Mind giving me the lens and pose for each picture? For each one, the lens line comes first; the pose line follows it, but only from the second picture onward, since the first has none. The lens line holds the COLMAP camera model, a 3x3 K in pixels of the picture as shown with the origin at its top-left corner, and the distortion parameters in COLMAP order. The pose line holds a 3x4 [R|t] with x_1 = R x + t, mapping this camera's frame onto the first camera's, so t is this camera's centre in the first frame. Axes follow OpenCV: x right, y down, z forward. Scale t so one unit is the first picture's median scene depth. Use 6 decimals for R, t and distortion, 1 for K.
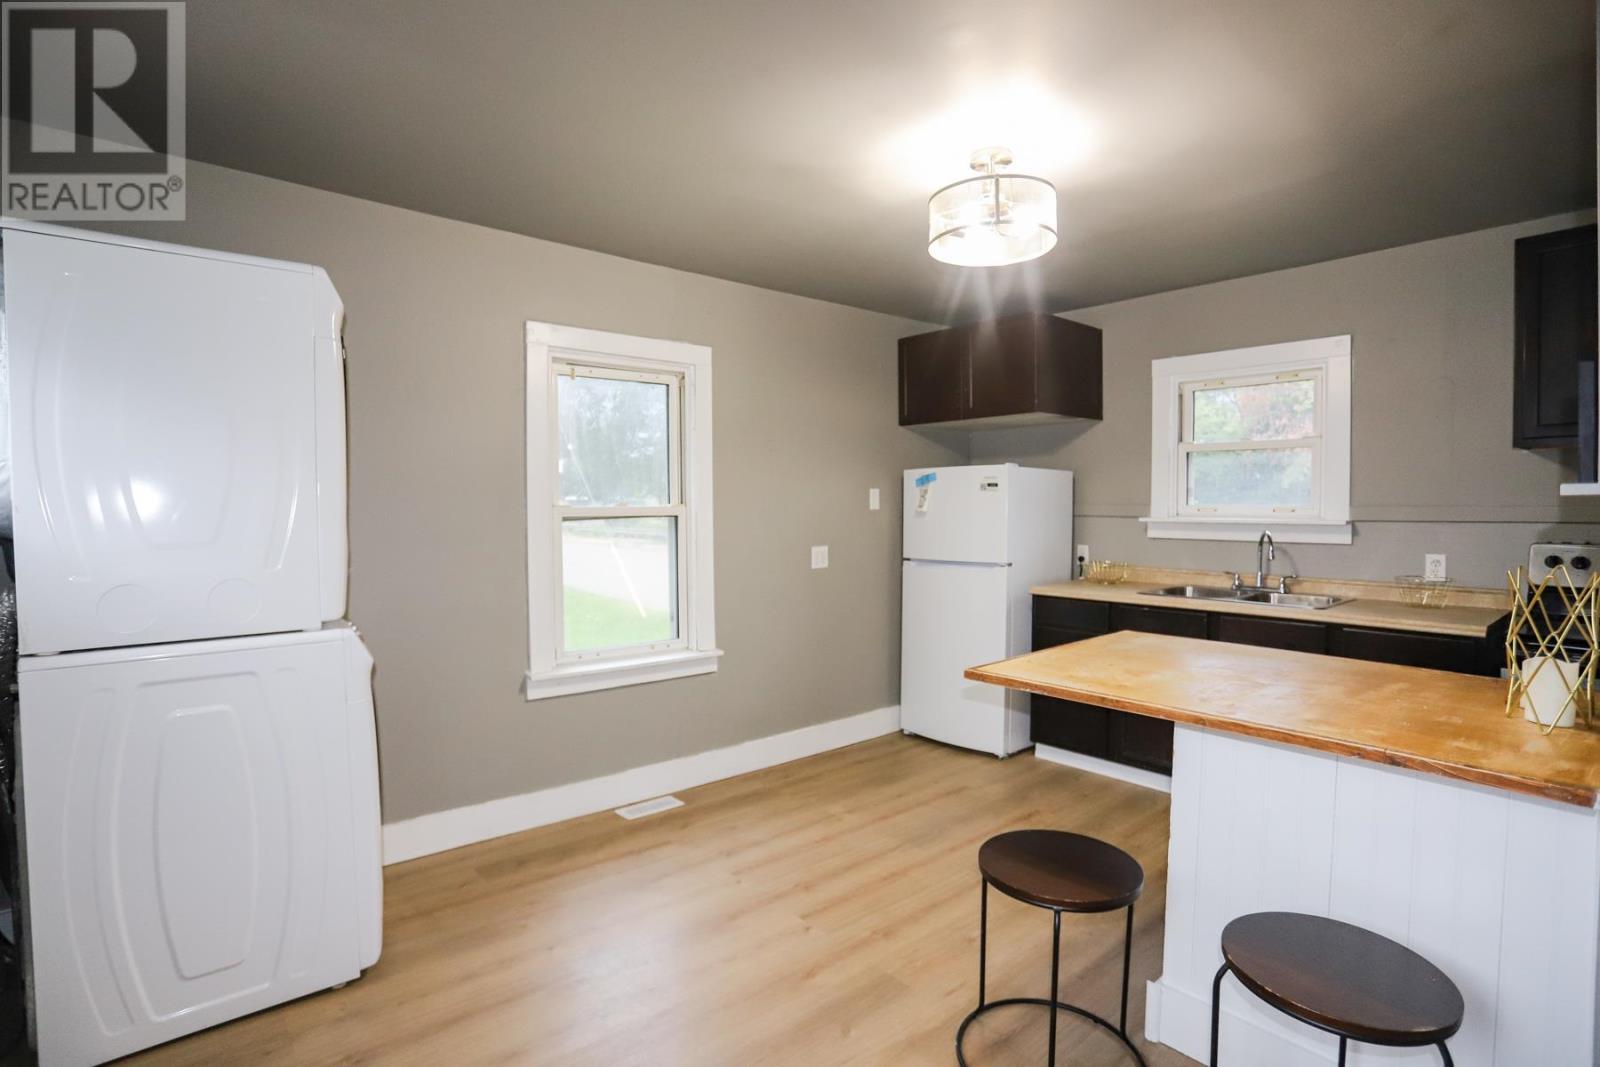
lens RADIAL K [[811.1, 0, 791.7], [0, 811.1, 532.7], [0, 0, 1]] dist [-0.084666, 0.042023]
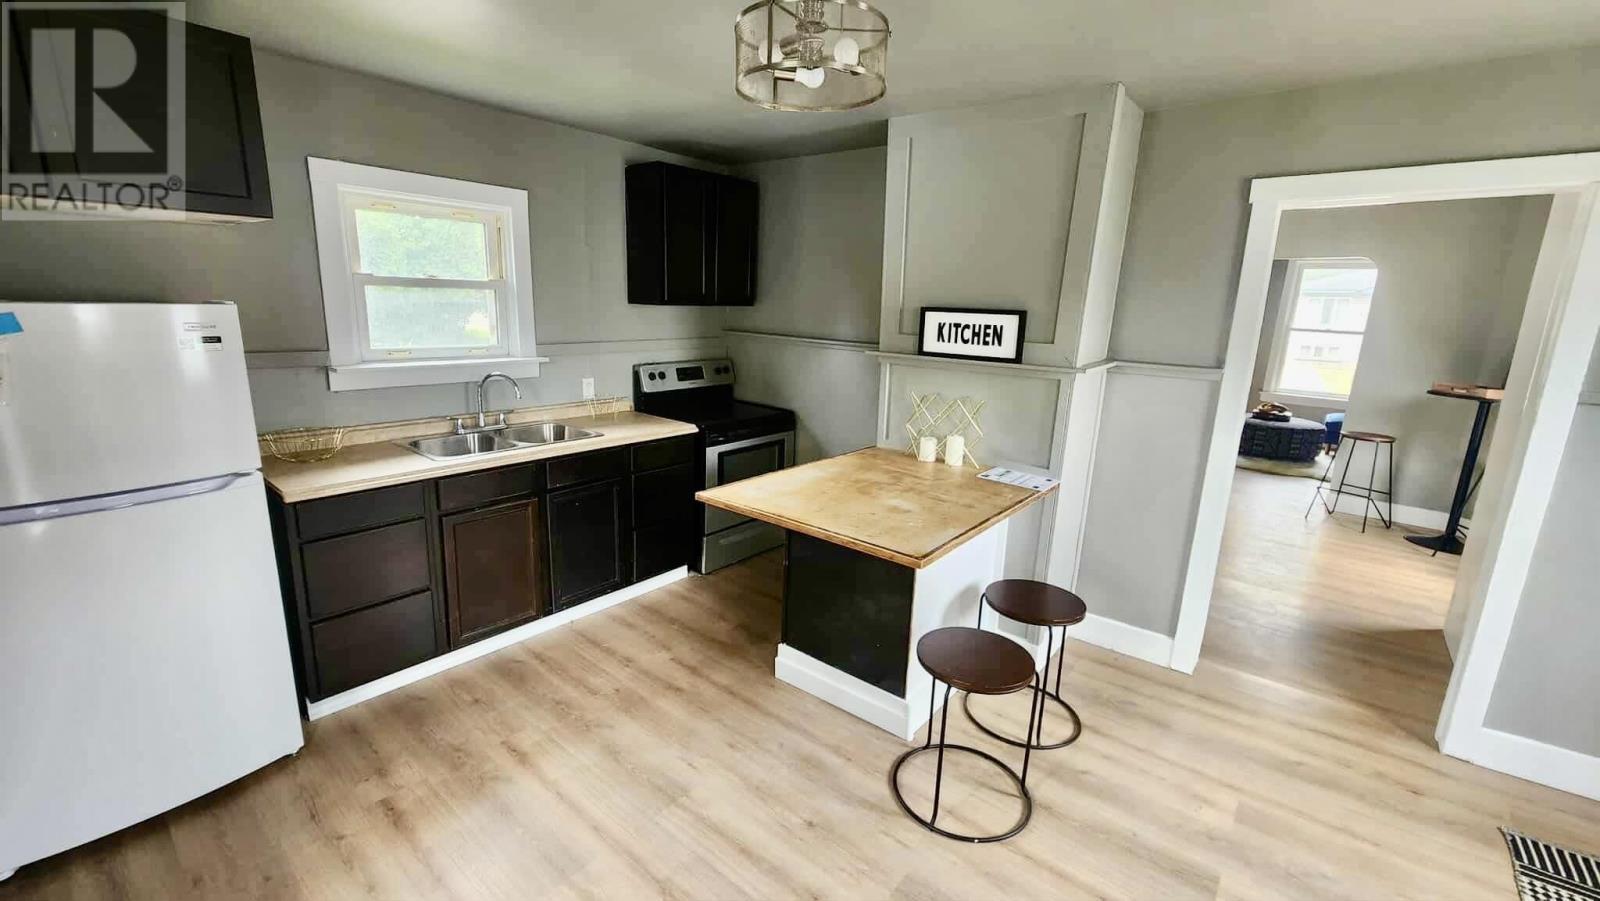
lens RADIAL K [[651.5, 0, 804.7], [0, 651.5, 442.7], [0, 0, 1]] dist [-0.000250, 0.000037]
pose [[-0.198110, -0.214063, 0.956520, -0.295432], [0.002171, 0.975763, 0.218819, -0.091566], [-0.980177, 0.045427, -0.192844, 0.713091]]
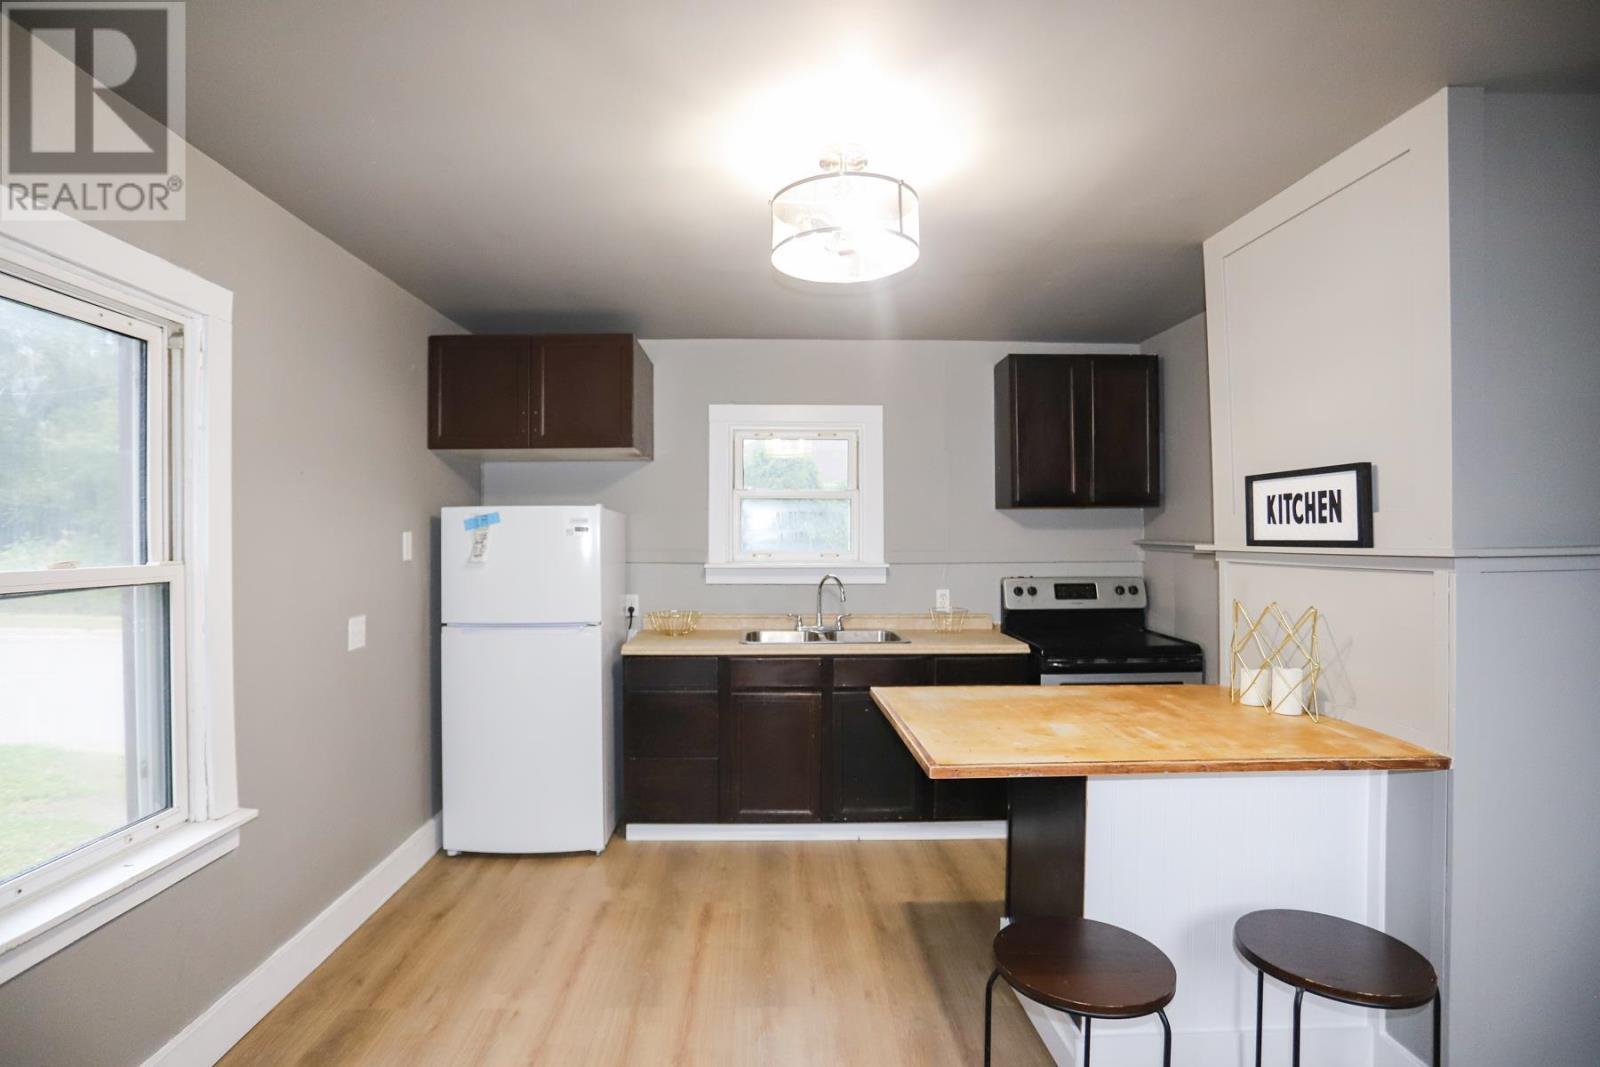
lens RADIAL K [[797.6, 0, 786.7], [0, 797.6, 533.7], [0, 0, 1]] dist [-0.083321, 0.039605]
pose [[0.617206, 0.005759, 0.786780, -0.279449], [0.027278, 0.999215, -0.028712, -0.026547], [-0.786329, 0.039183, 0.616565, 0.338847]]
